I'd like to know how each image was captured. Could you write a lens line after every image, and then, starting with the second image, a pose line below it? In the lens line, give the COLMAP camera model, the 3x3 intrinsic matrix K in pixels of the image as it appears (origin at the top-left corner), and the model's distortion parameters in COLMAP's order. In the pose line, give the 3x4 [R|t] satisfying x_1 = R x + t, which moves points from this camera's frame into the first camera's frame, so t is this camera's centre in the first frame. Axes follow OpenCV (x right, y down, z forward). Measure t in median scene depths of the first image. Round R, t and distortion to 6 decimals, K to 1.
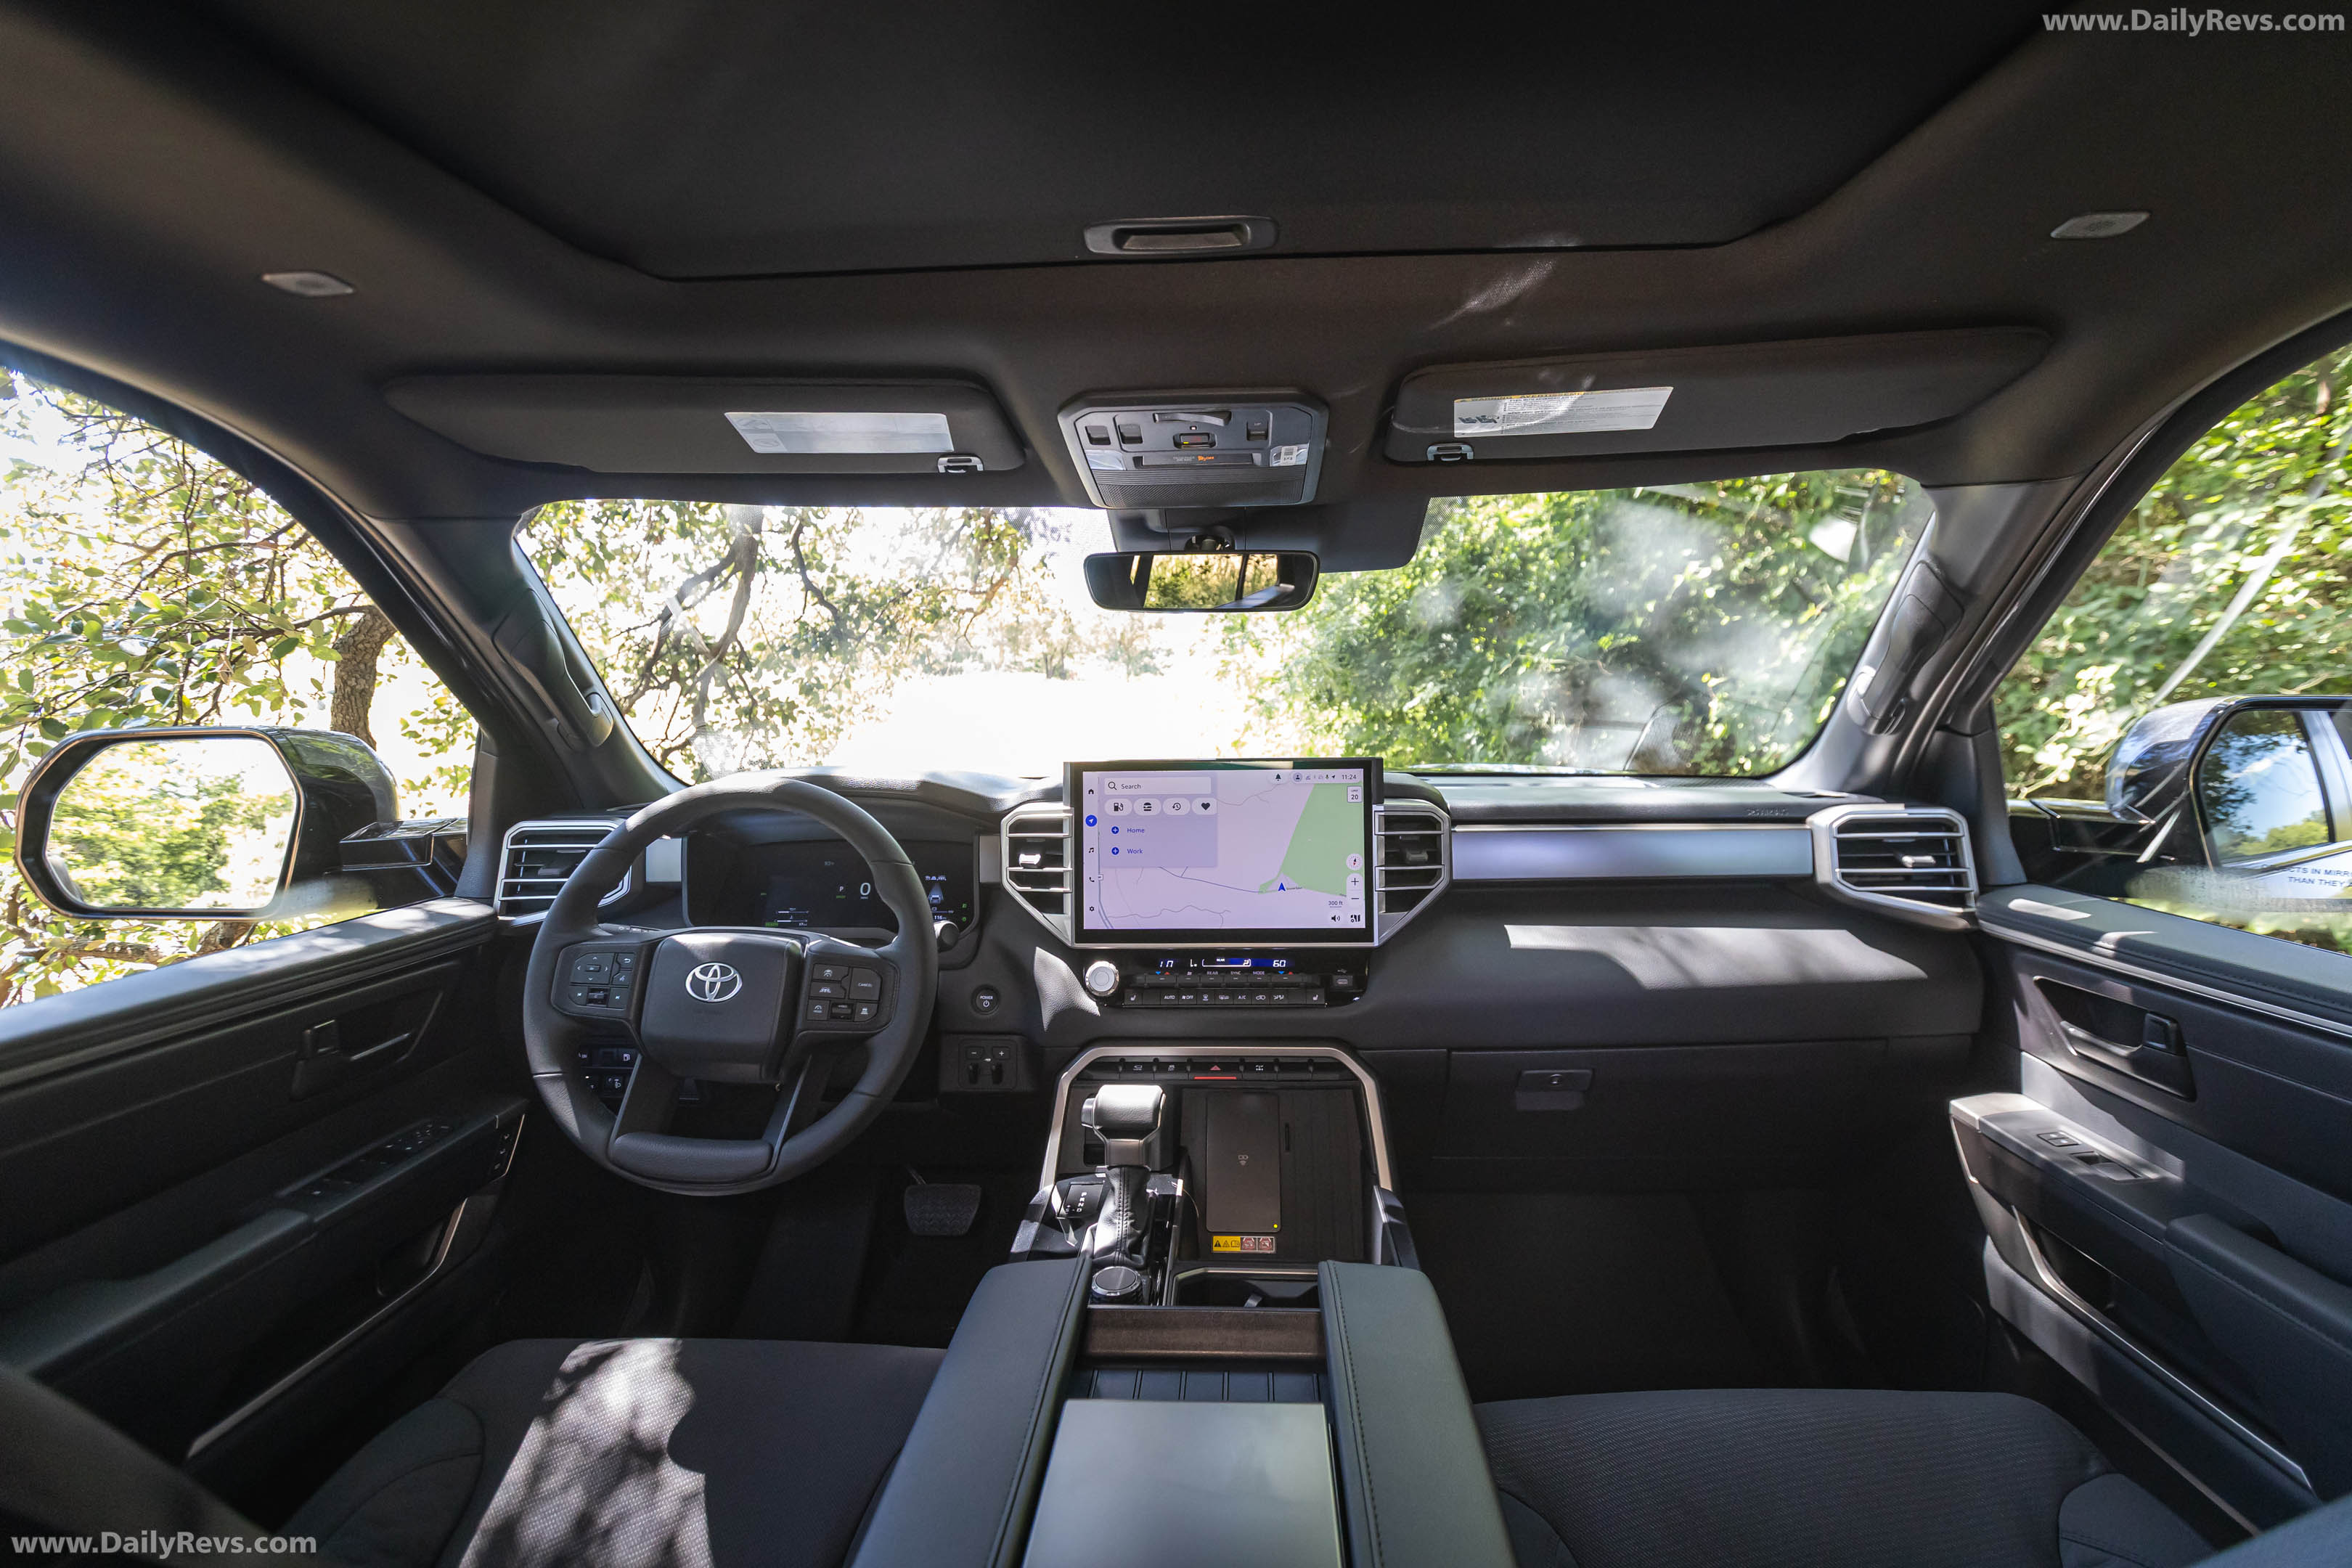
lens RADIAL K [[1081.2, 0, 1176.0], [0, 1081.2, 784.0], [0, 0, 1]] dist [0.007681, 0.000003]
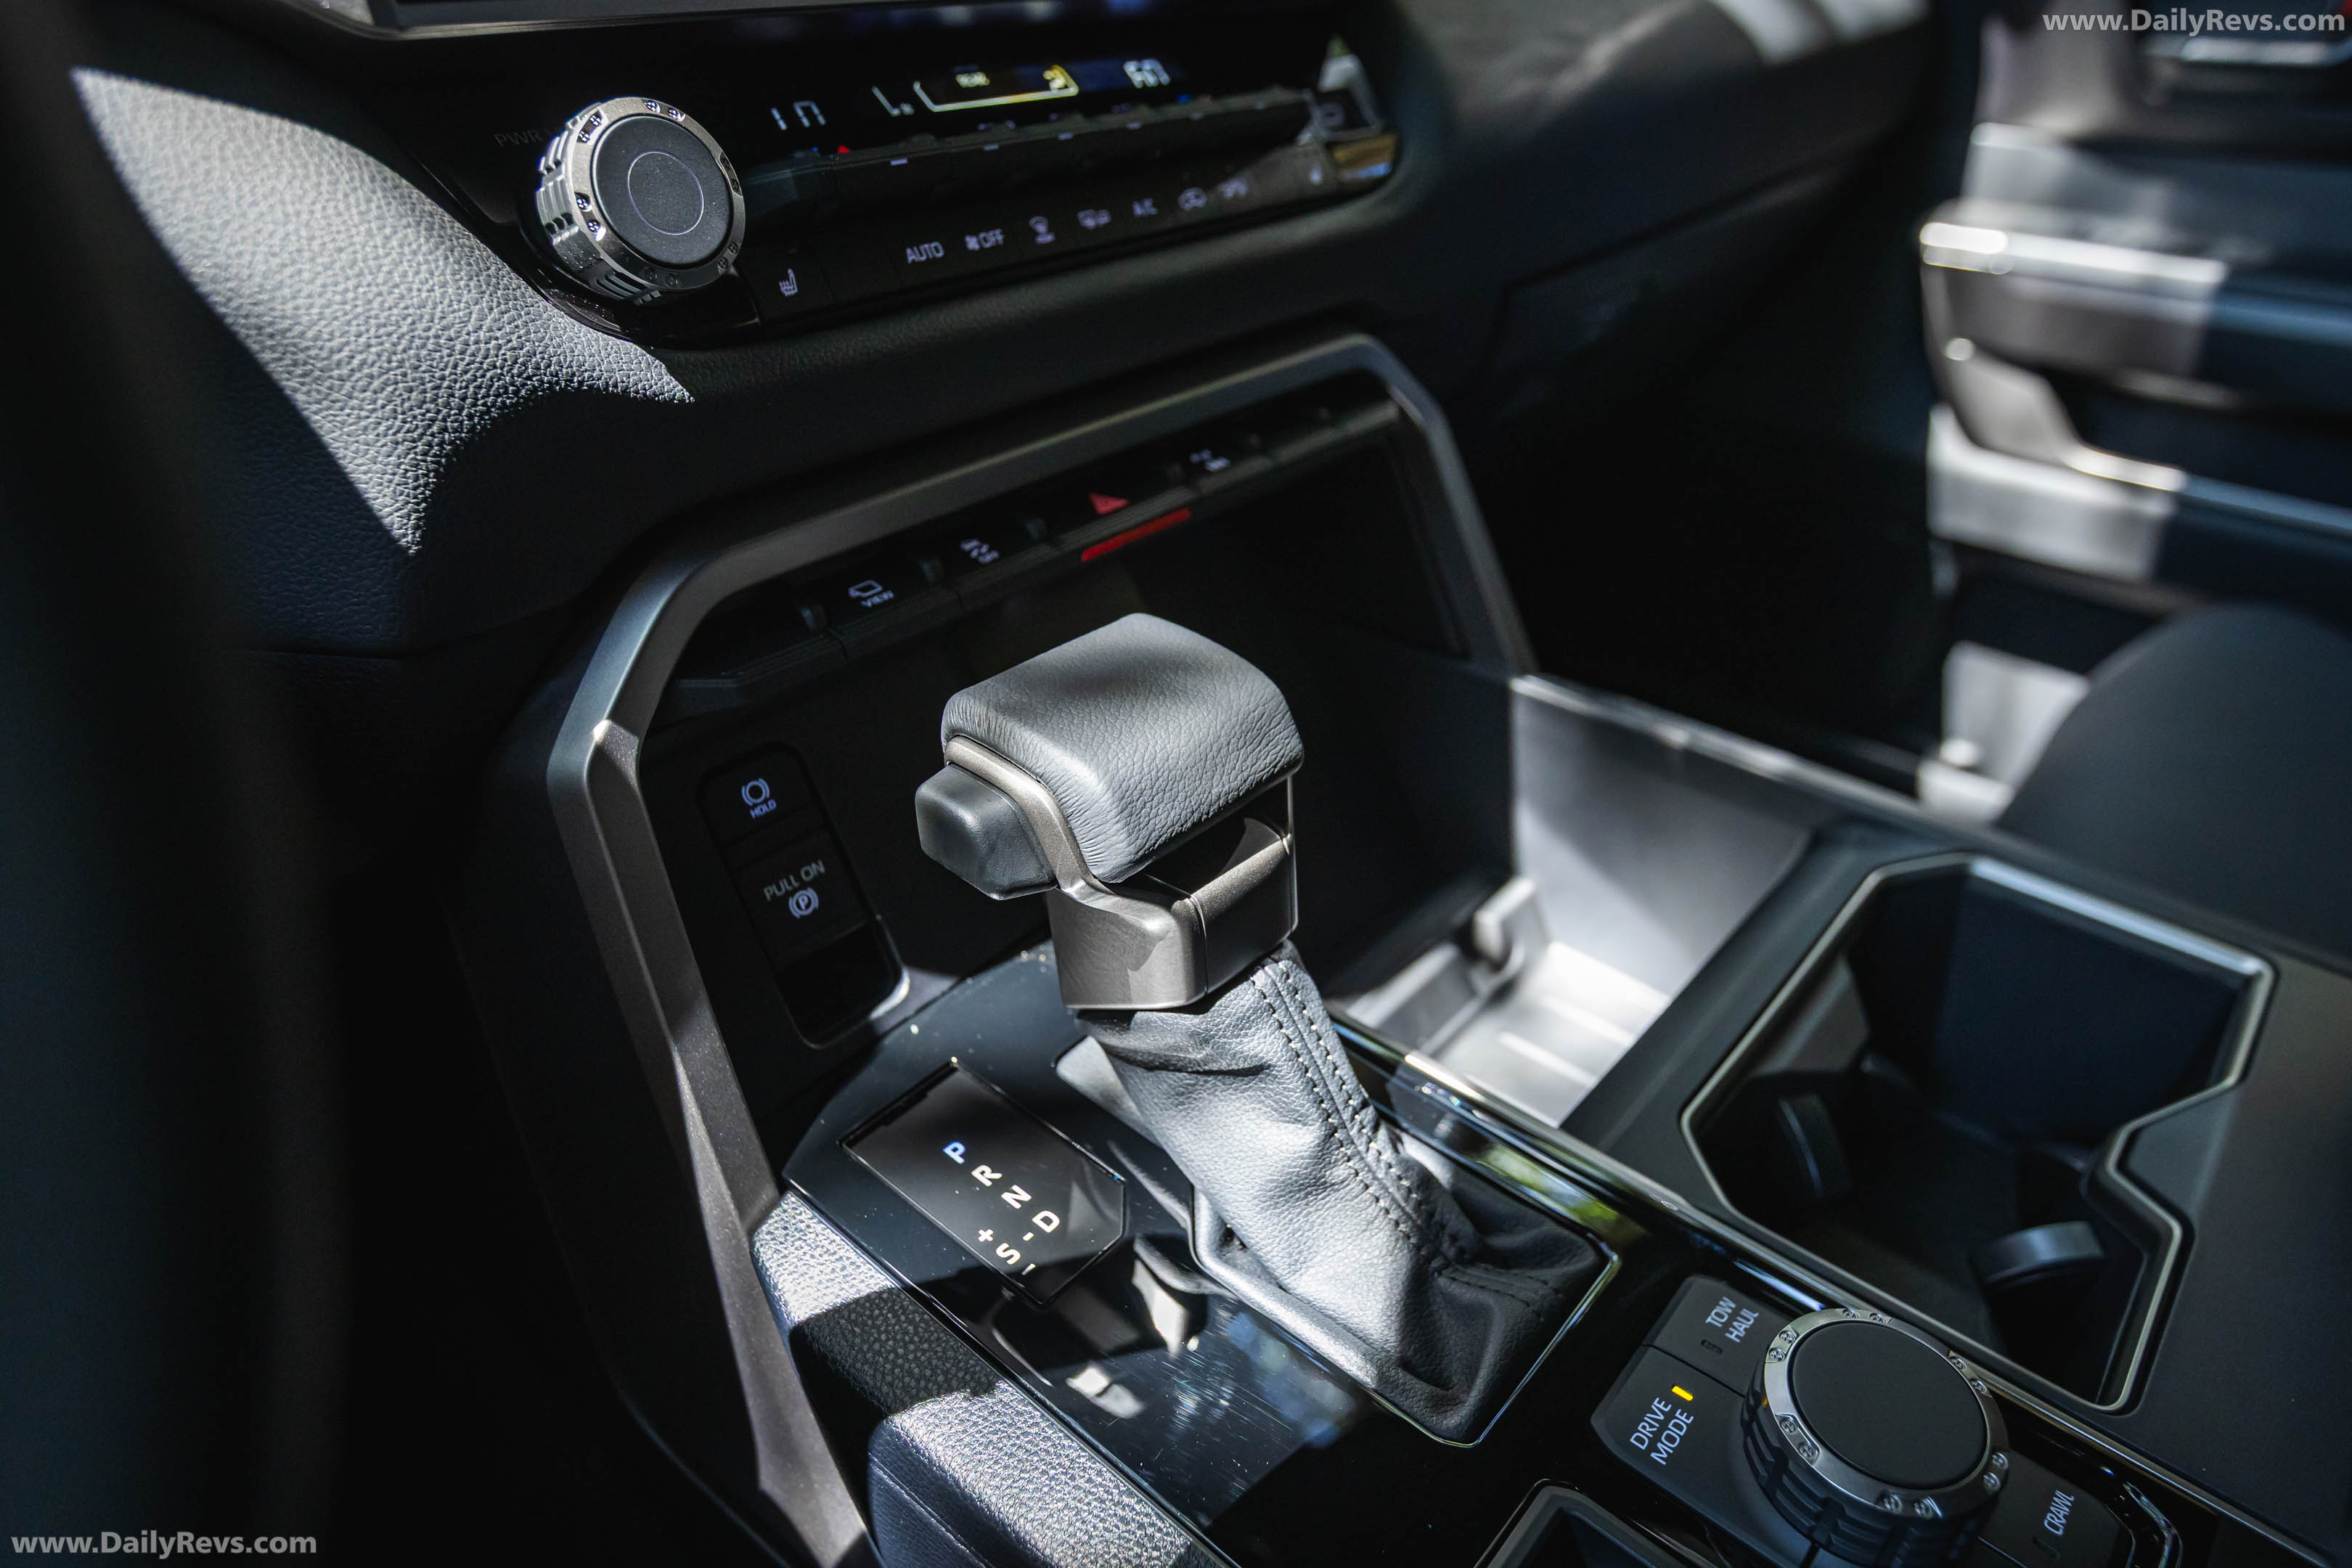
lens RADIAL K [[1461.0, 0, 1176.0], [0, 1461.0, 784.0], [0, 0, 1]] dist [0.004893, -0.019796]
pose [[0.619450, -0.394241, 0.678864, -0.222898], [0.048133, 0.882201, 0.468406, 0.154104], [-0.783559, -0.257478, 0.565455, 0.754178]]
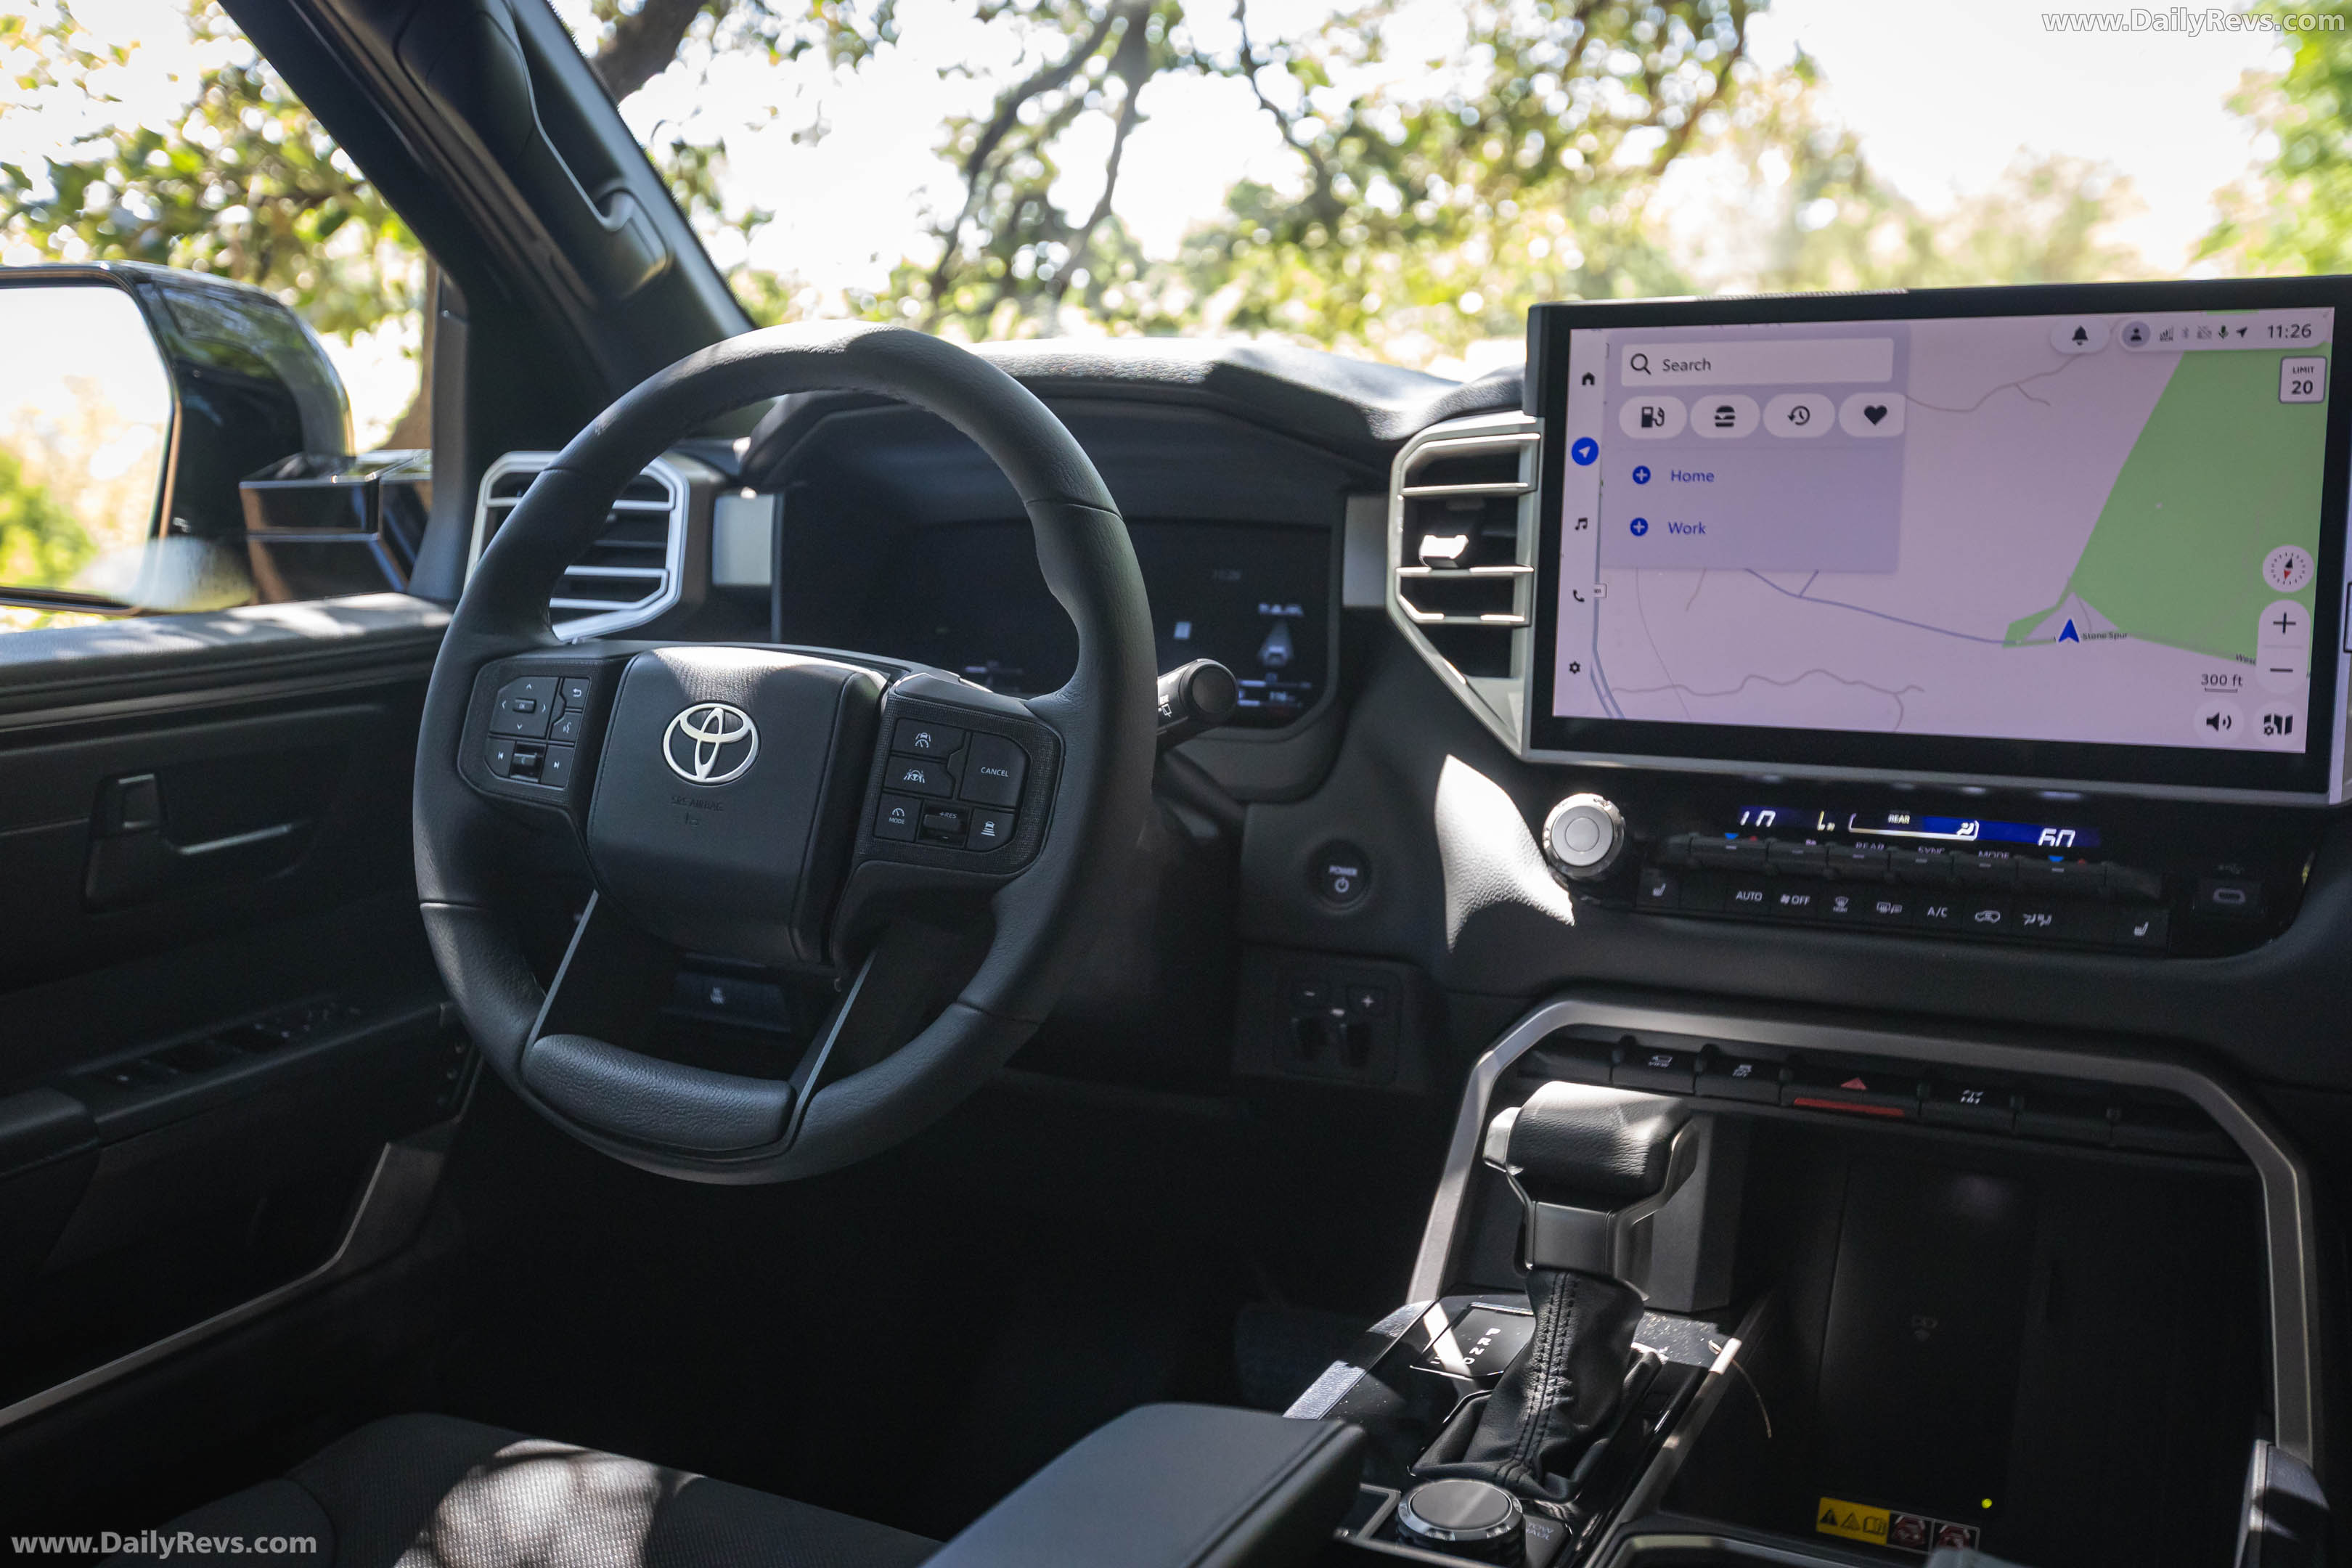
lens RADIAL K [[2247.5, 0, 1176.0], [0, 2247.5, 784.0], [0, 0, 1]] dist [-0.016955, -0.005461]
pose [[0.910450, 0.068846, -0.407850, 0.135809], [-0.038687, 0.995902, 0.081751, 0.096223], [0.411806, -0.058652, 0.909382, 0.162231]]
